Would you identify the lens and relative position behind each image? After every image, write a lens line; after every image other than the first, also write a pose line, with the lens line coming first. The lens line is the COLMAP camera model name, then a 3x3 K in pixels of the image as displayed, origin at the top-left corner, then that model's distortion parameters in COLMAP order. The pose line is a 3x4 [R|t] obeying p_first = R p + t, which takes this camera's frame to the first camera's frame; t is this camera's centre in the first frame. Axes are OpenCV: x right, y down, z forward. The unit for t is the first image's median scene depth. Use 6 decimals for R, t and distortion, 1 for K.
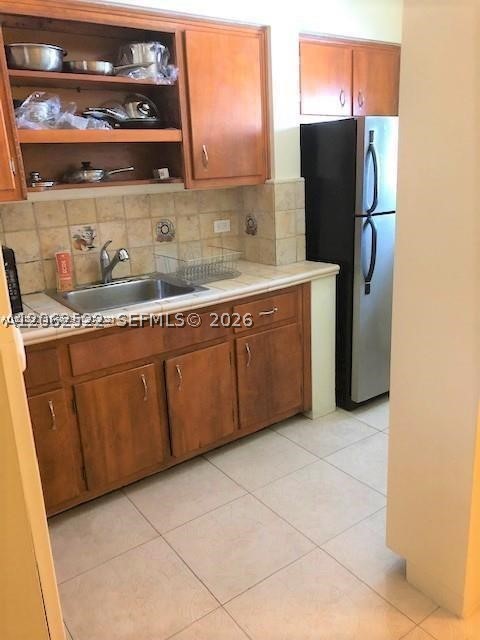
lens RADIAL K [[515.6, 0, 240.3], [0, 515.6, 319.2], [0, 0, 1]] dist [0.000709, 0.003245]
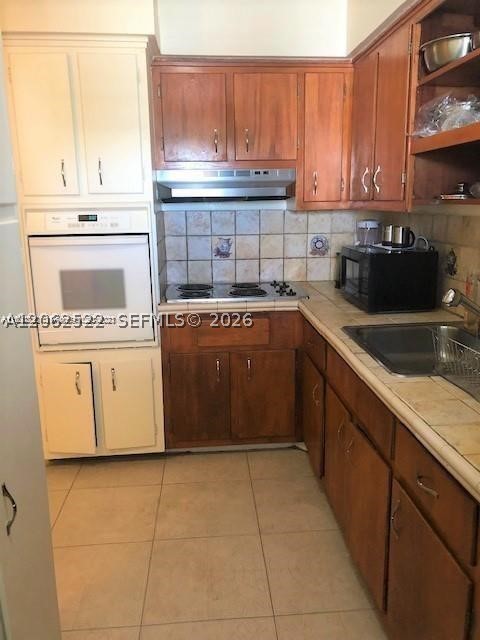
lens RADIAL K [[515.6, 0, 241.2], [0, 515.6, 318.8], [0, 0, 1]] dist [0.000709, 0.003245]
pose [[-0.512265, 0.246045, -0.822828, 0.620174], [-0.201844, 0.896756, 0.393812, -0.377491], [0.834772, 0.367819, -0.409714, 1.241881]]
